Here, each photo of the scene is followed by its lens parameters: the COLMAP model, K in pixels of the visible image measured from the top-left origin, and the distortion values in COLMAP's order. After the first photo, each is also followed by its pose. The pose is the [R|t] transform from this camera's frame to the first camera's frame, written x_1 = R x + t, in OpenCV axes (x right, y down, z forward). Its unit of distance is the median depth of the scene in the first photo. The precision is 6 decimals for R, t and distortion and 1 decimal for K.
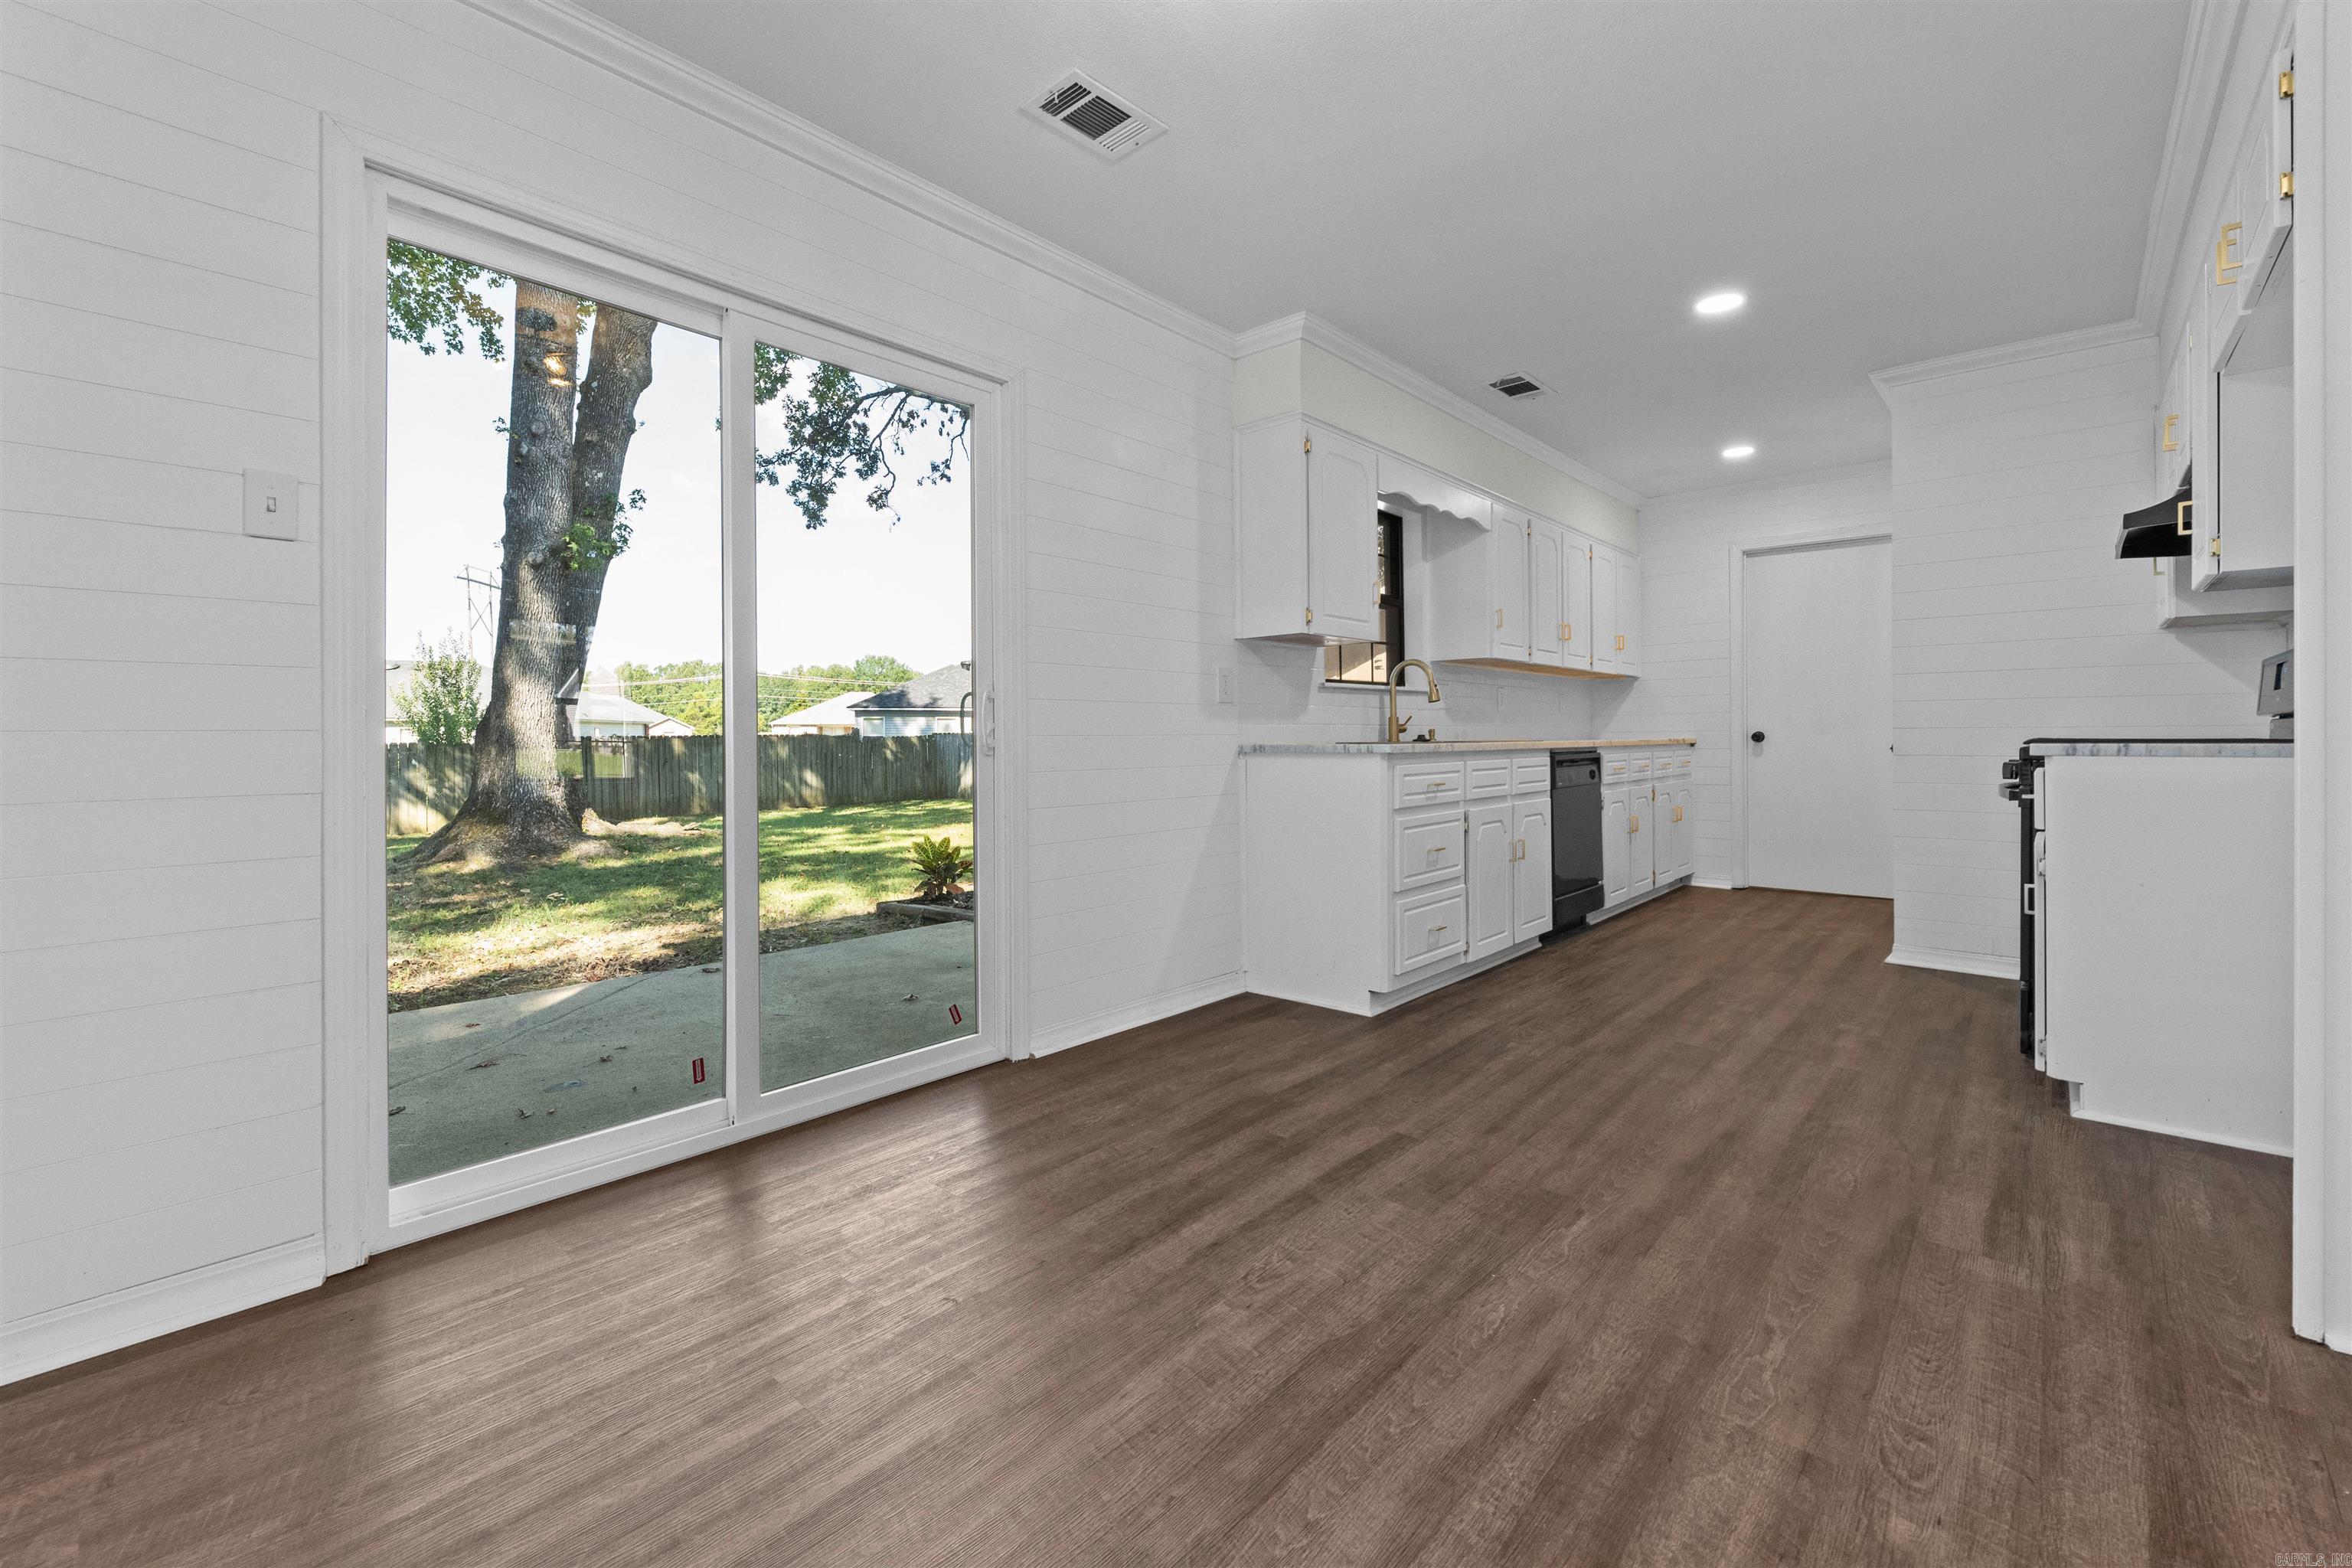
lens RADIAL K [[968.6, 0, 1173.4], [0, 968.6, 733.0], [0, 0, 1]] dist [0.000351, 0.000213]
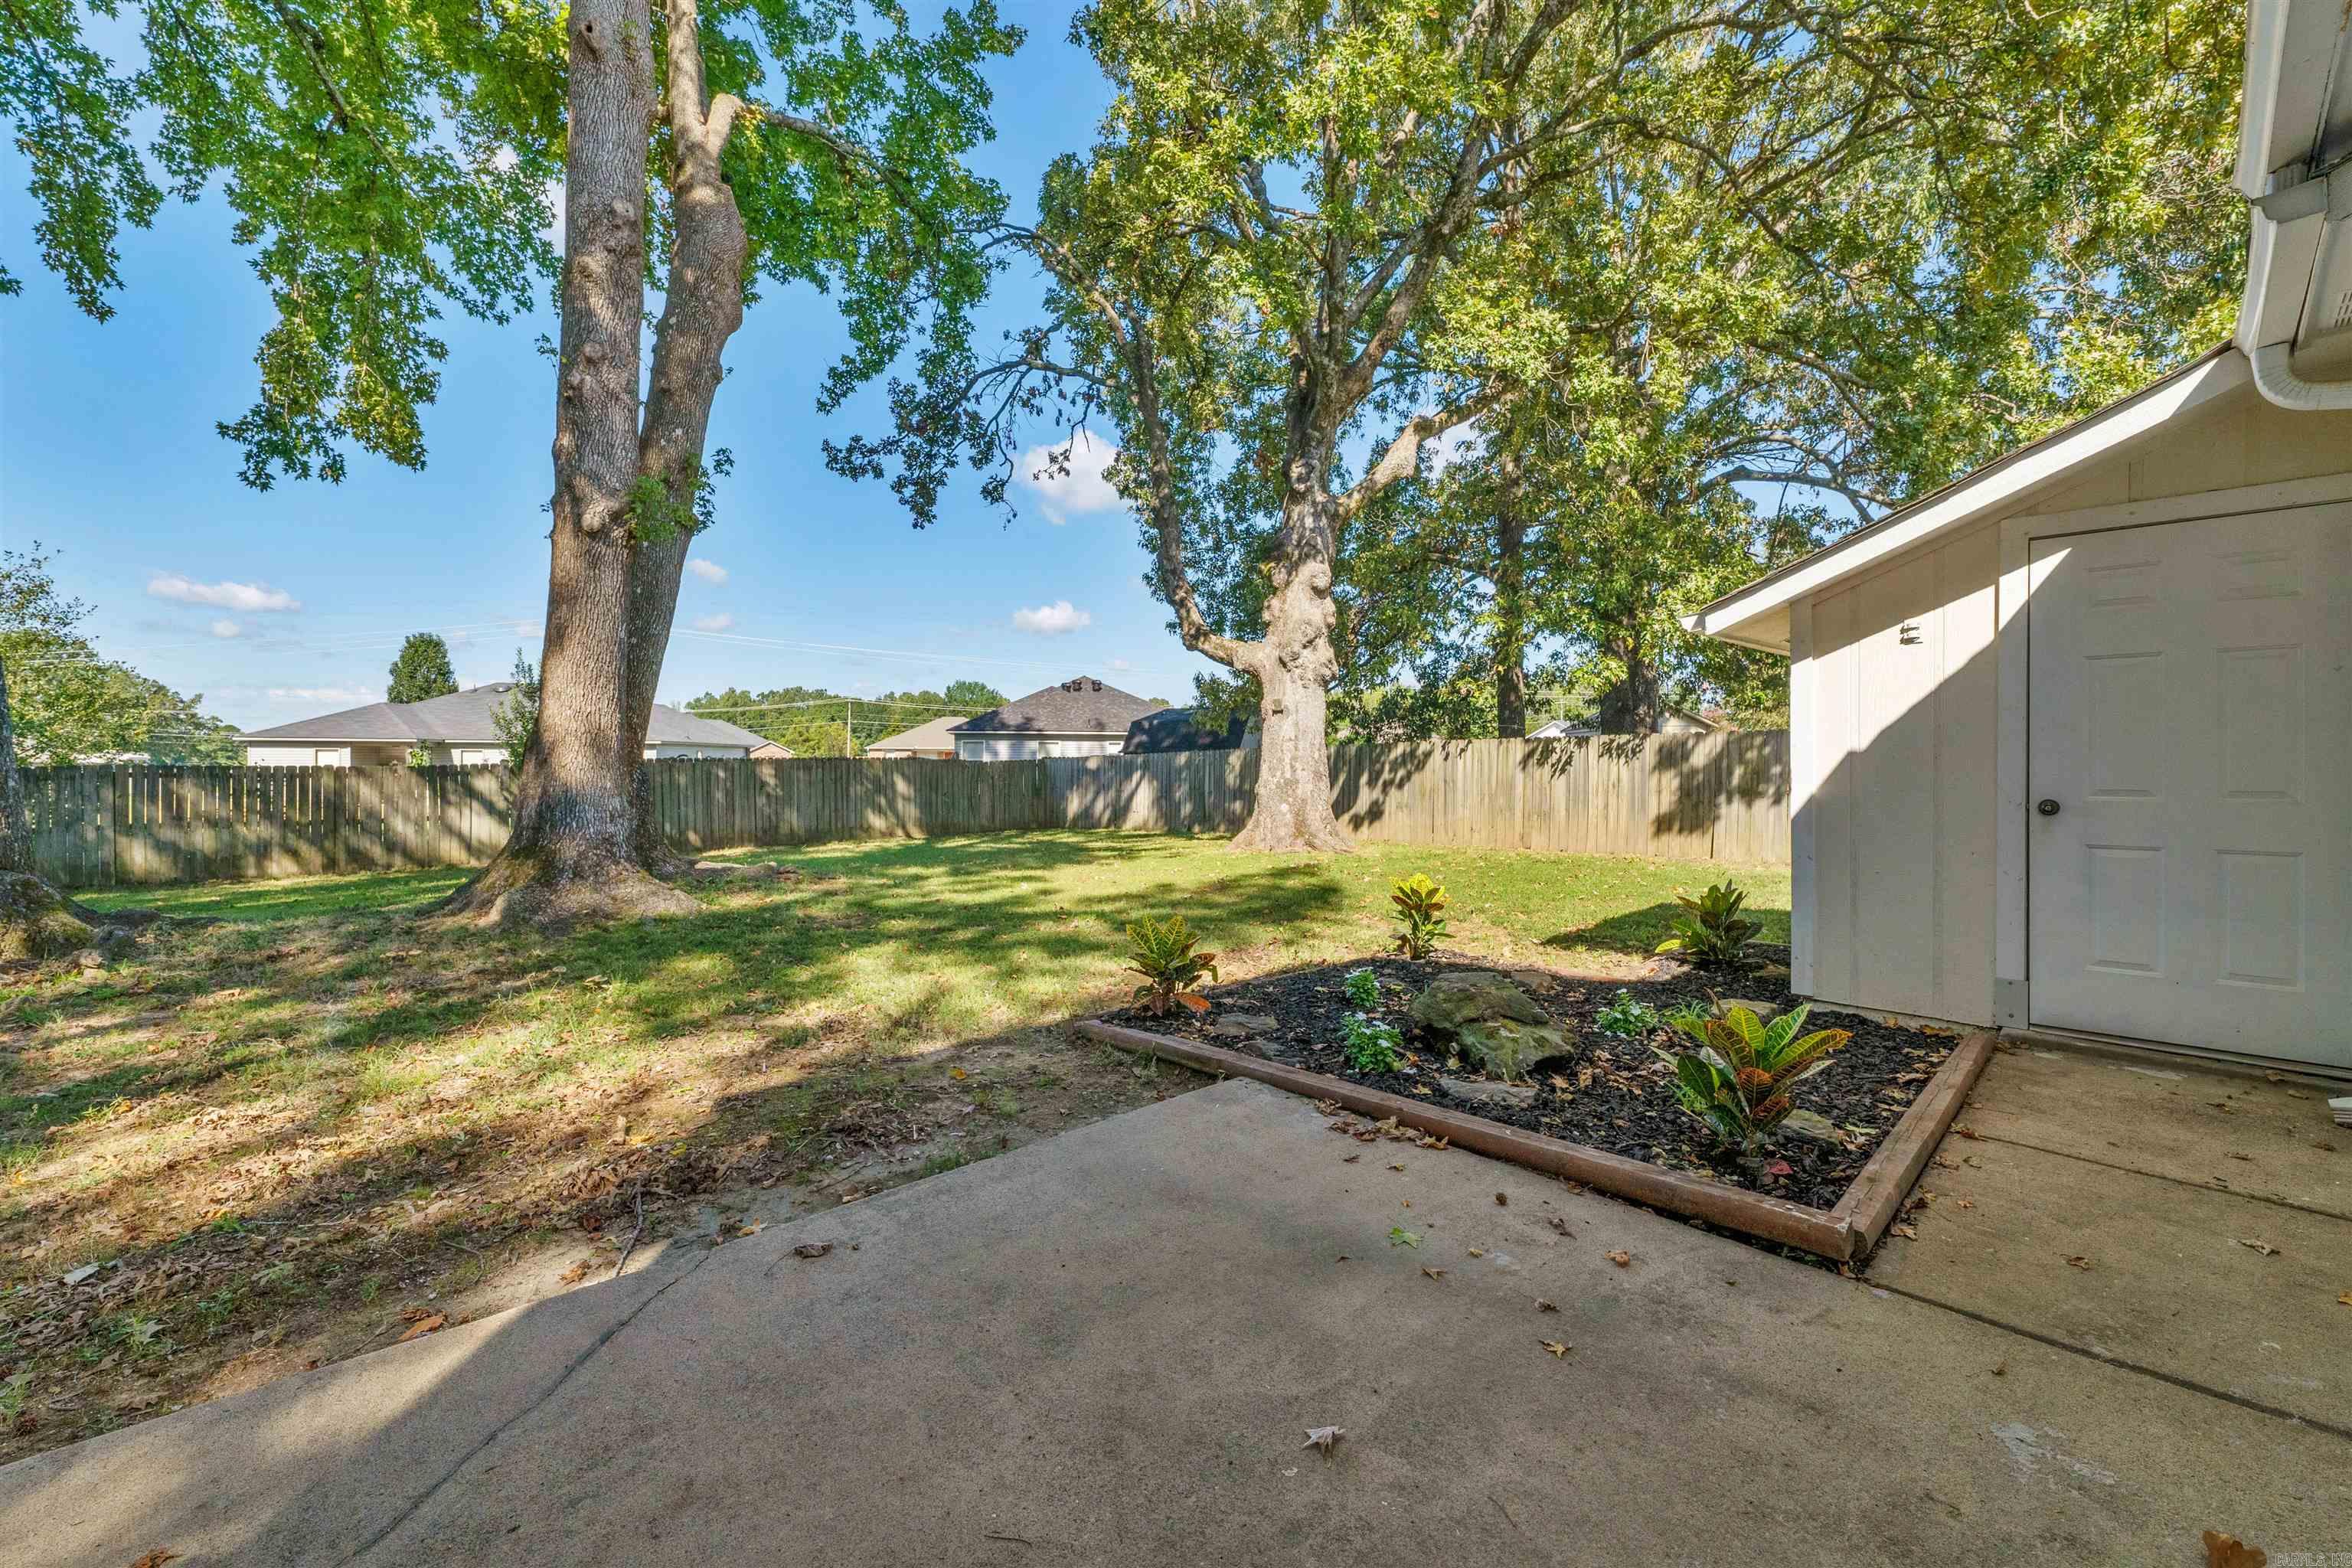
lens RADIAL K [[961.7, 0, 1174.8], [0, 961.7, 758.0], [0, 0, 1]] dist [-0.000640, -0.000186]
pose [[0.996715, 0.002576, -0.080951, -0.067795], [-0.002665, 0.999996, -0.000982, 0.001916], [0.080948, 0.001194, 0.996718, 0.139048]]
